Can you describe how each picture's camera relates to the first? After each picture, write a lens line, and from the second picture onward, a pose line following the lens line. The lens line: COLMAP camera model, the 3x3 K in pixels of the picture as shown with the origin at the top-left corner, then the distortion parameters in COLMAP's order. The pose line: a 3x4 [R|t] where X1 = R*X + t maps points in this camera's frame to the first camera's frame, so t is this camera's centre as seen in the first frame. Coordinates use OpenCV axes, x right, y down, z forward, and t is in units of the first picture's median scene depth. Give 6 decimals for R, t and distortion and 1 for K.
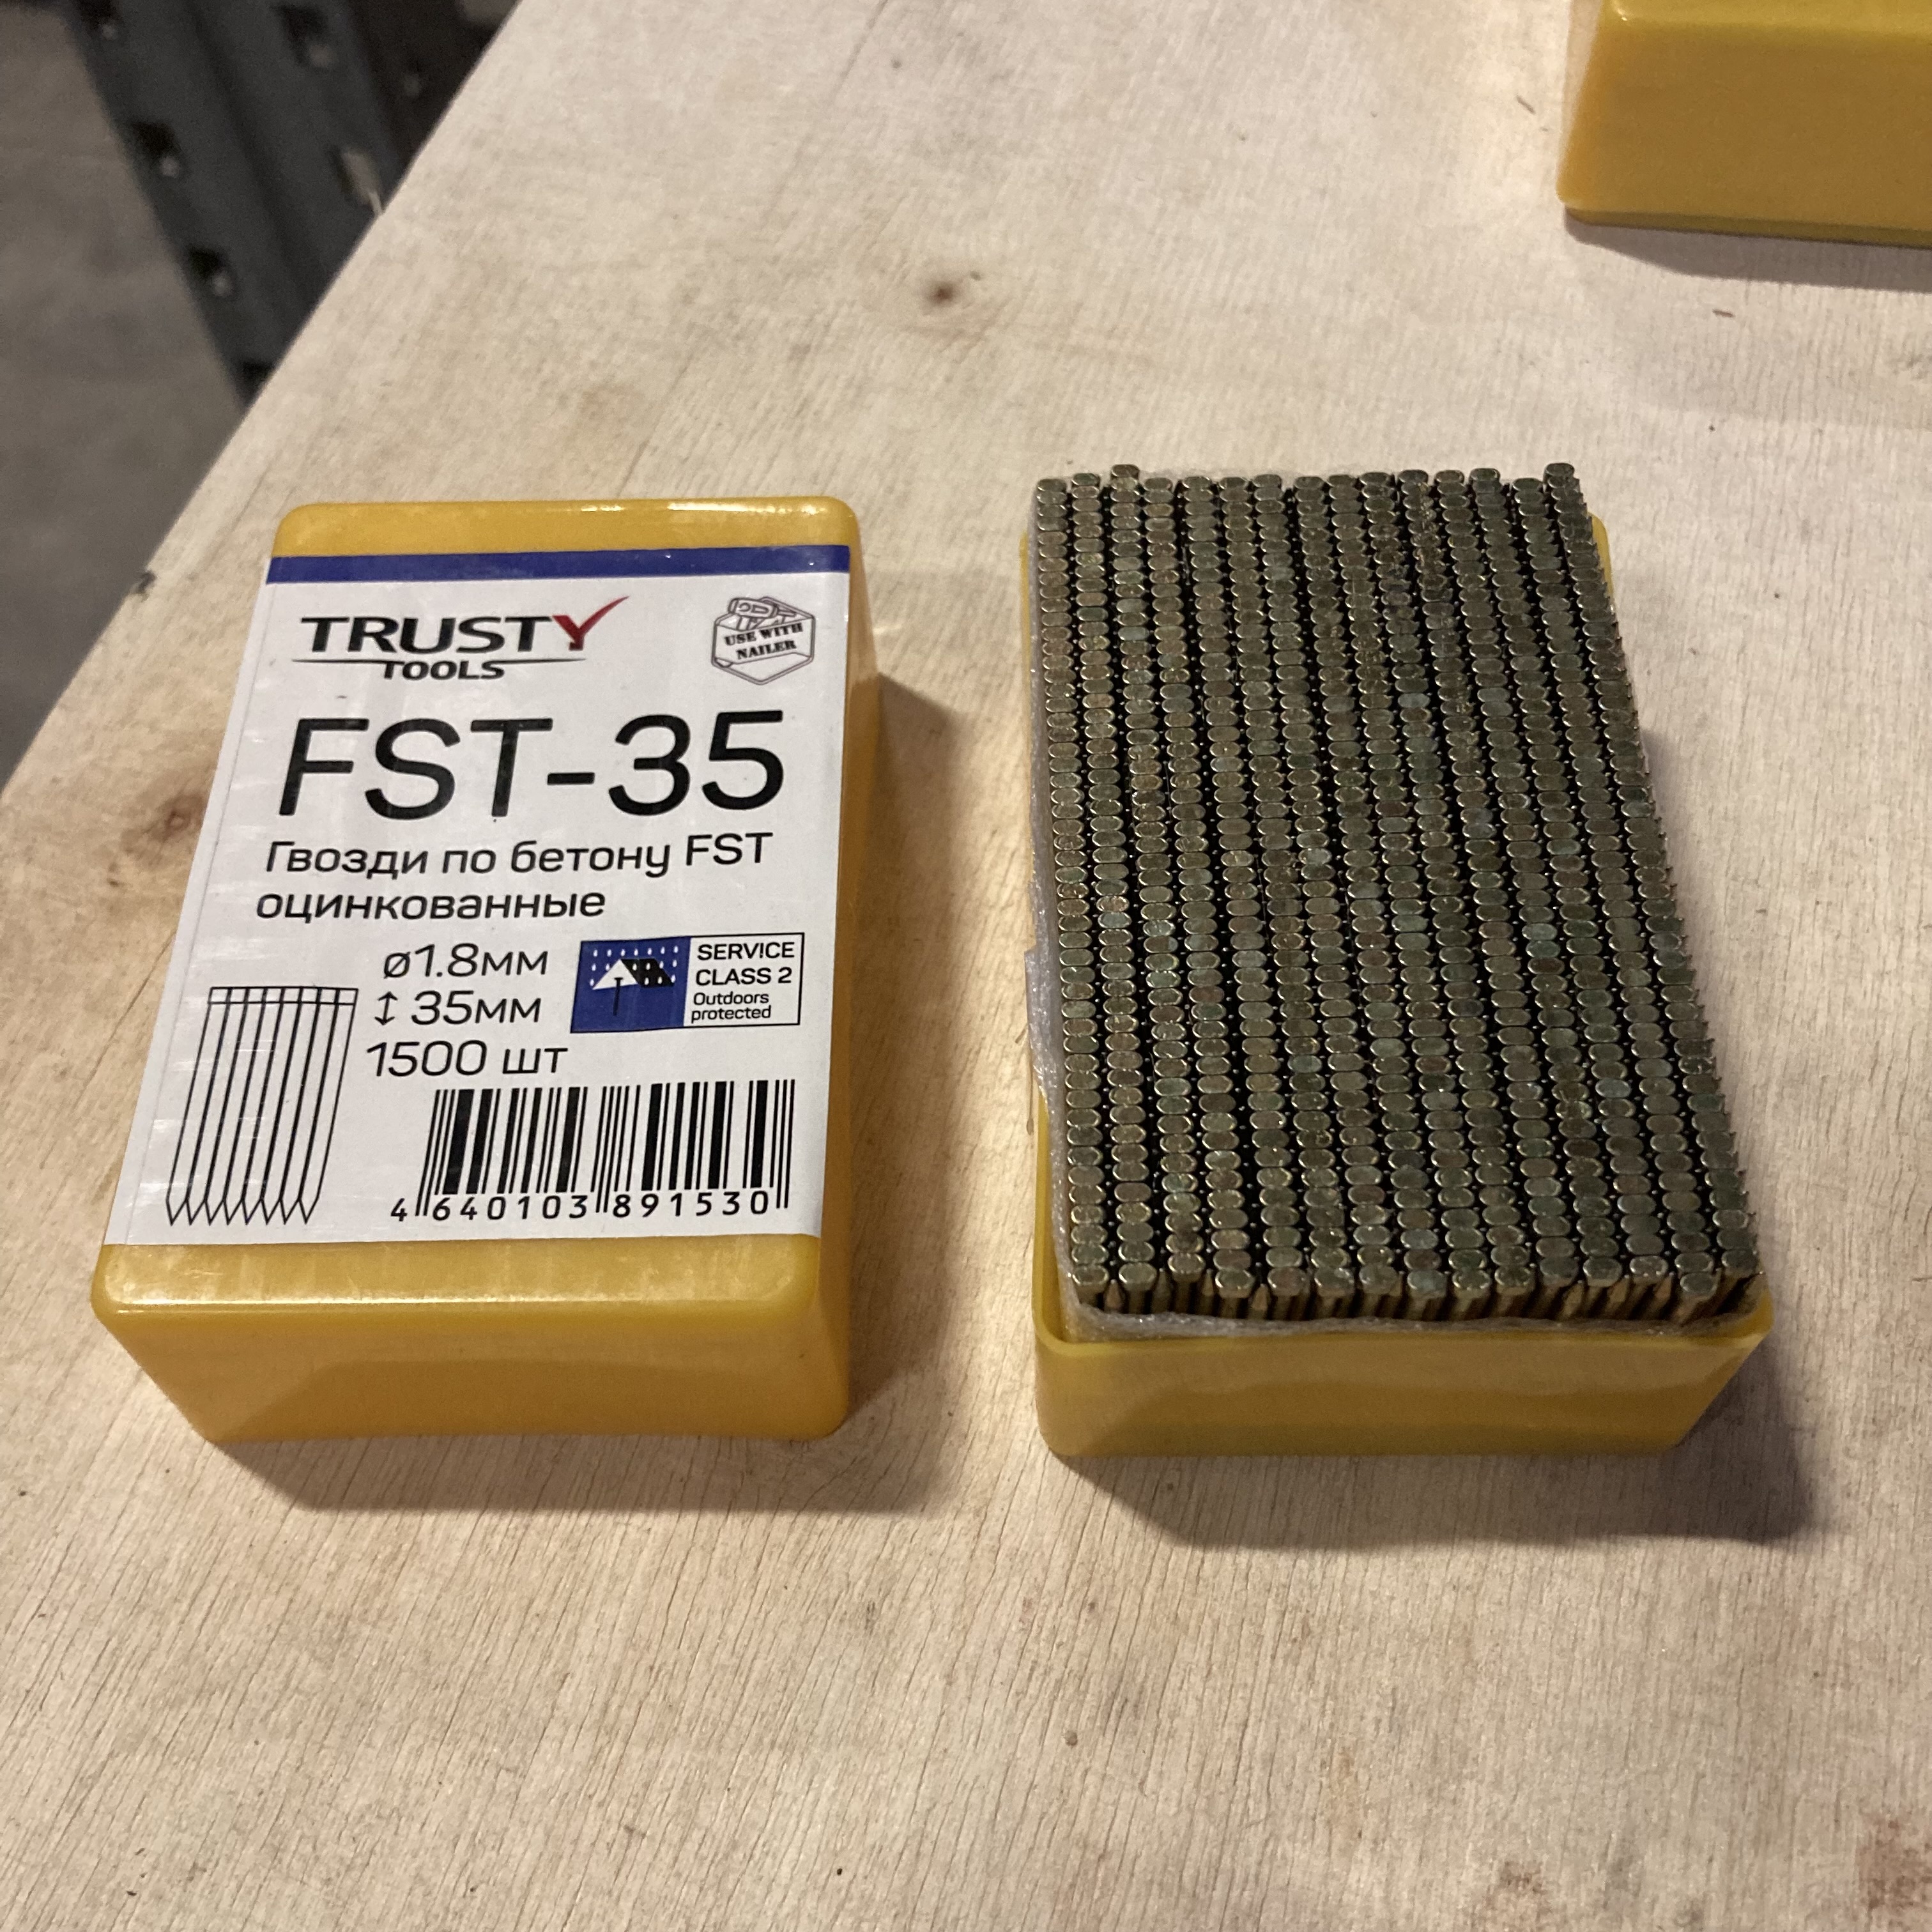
lens RADIAL K [[2305.6, 0, 949.5], [0, 2305.6, 958.1], [0, 0, 1]] dist [-0.014861, 0.000000]
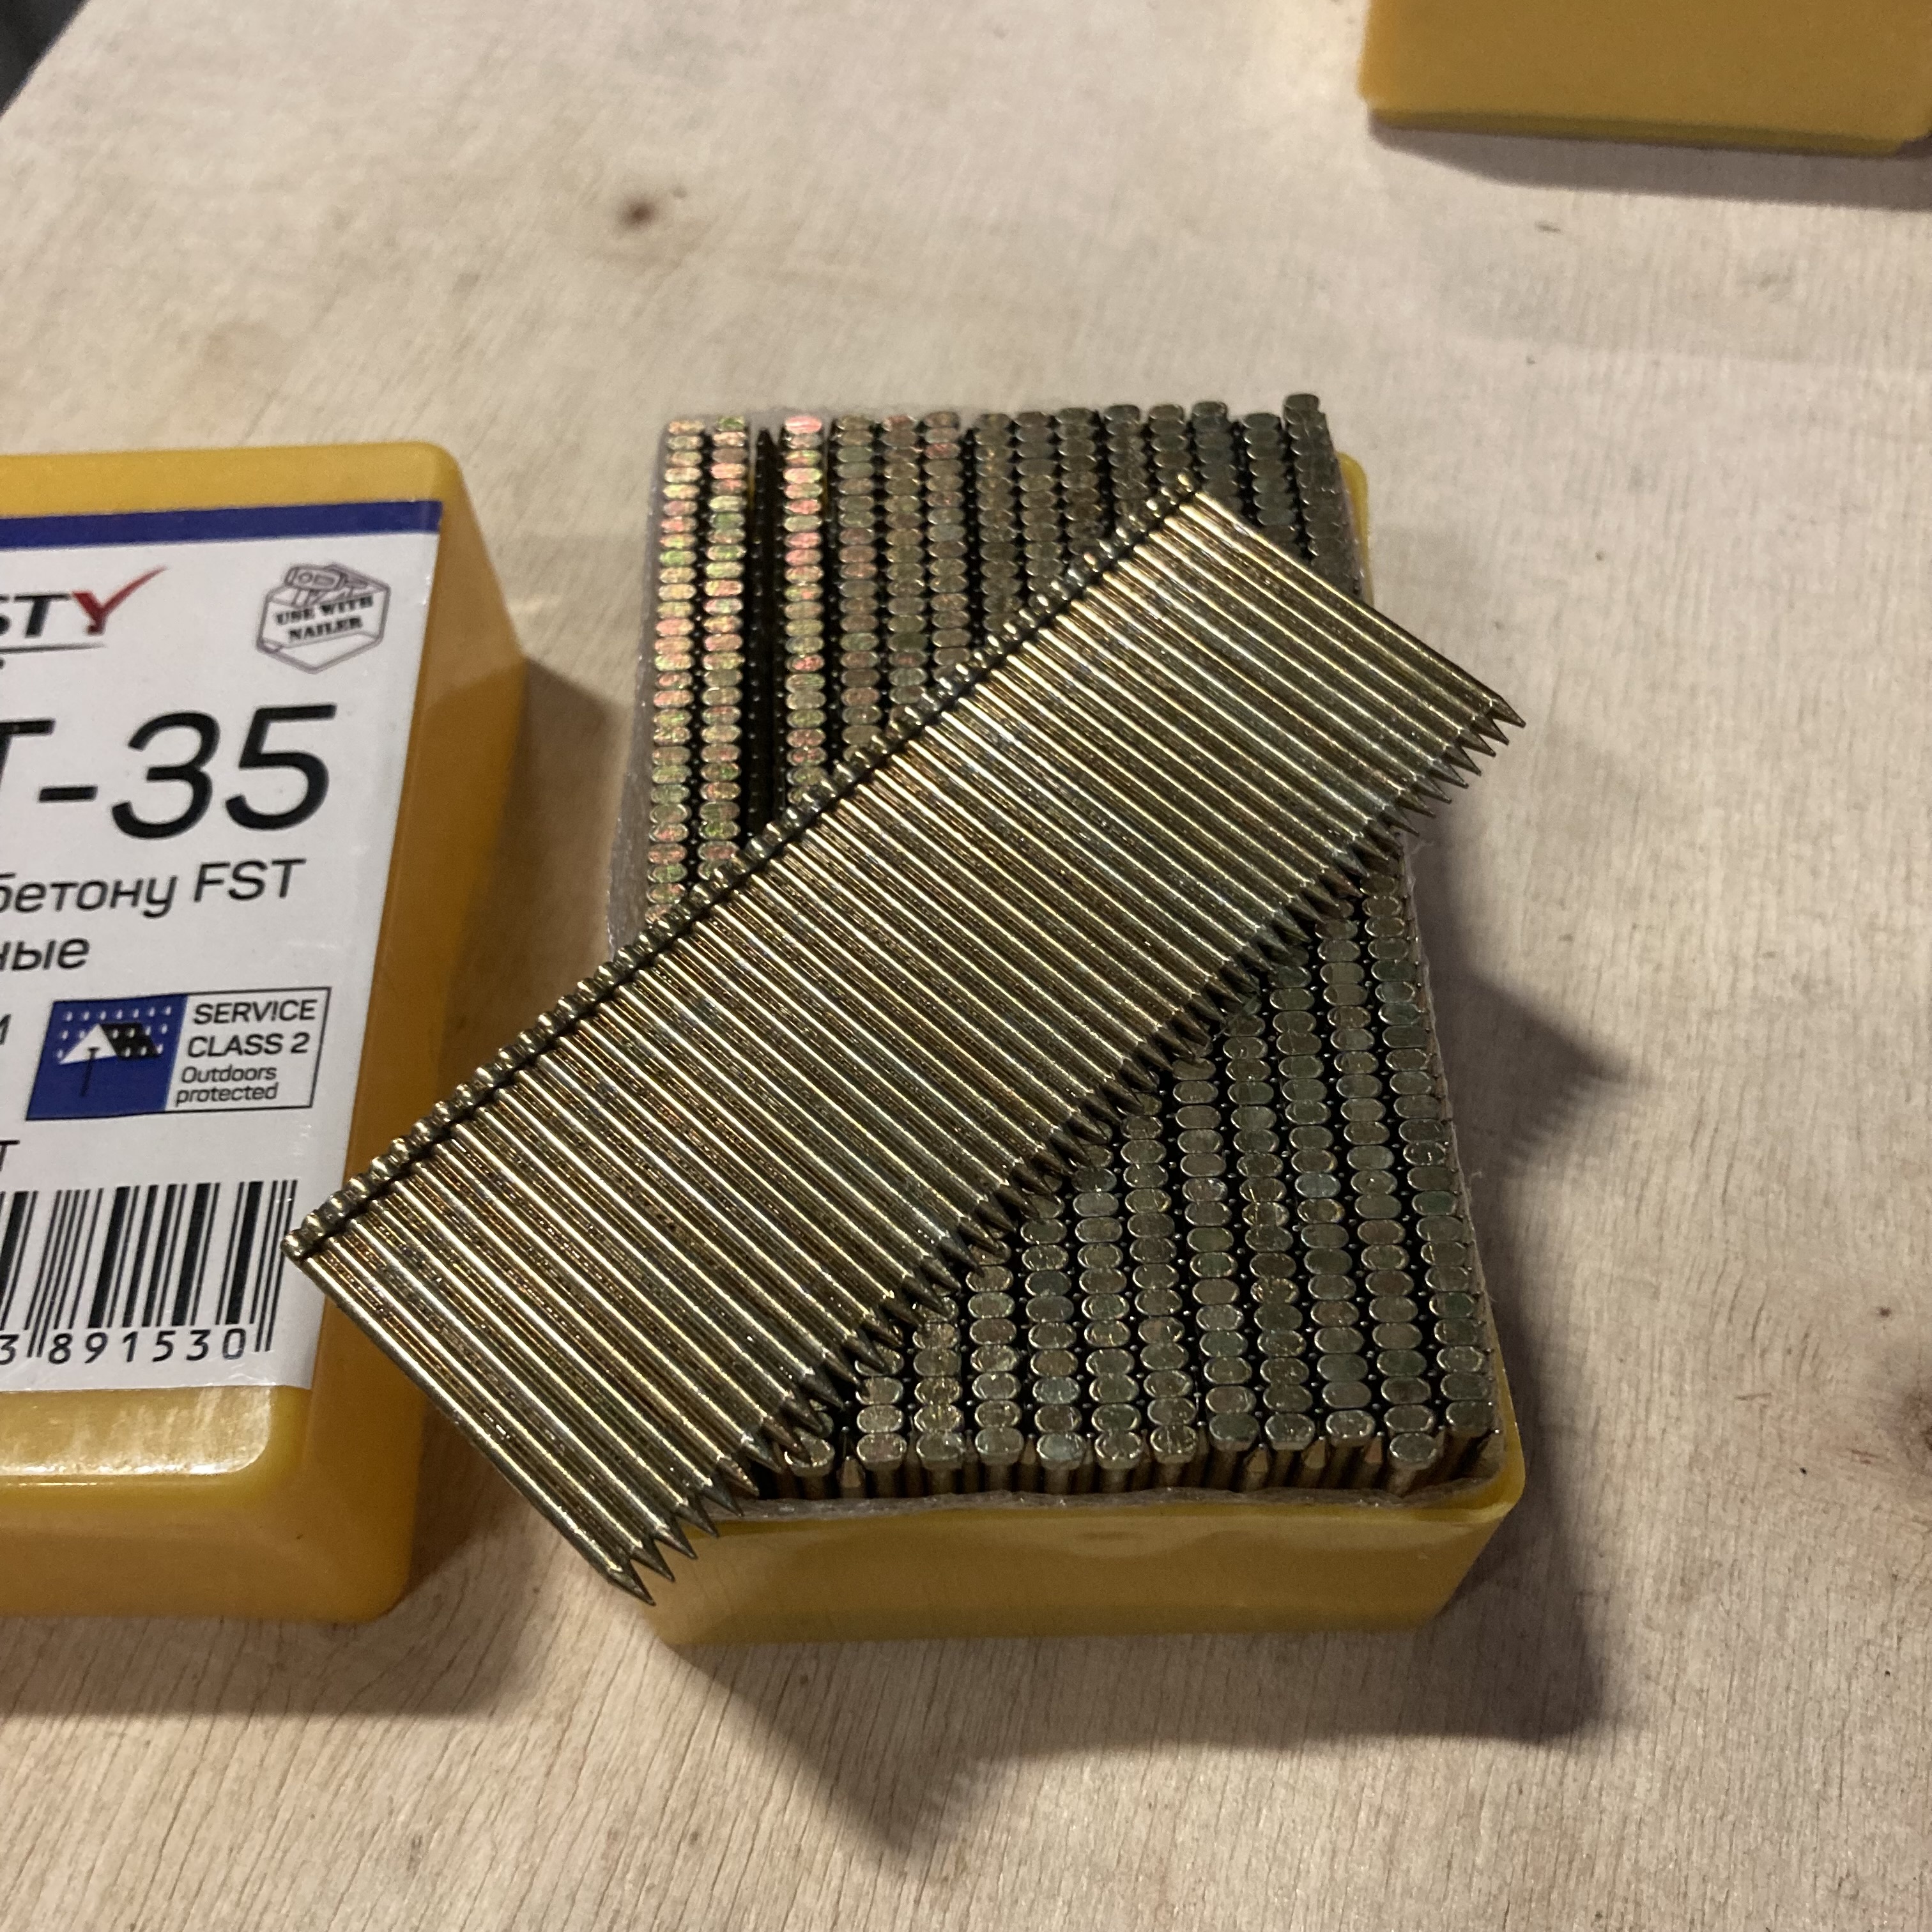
lens RADIAL K [[2305.6, 0, 973.0], [0, 2305.6, 958.4], [0, 0, 1]] dist [-0.014861, 0.000000]
pose [[0.999777, -0.012417, 0.017070, 0.148493], [0.012315, 0.999906, 0.006070, -0.024310], [-0.017143, -0.005859, 0.999836, 0.209987]]
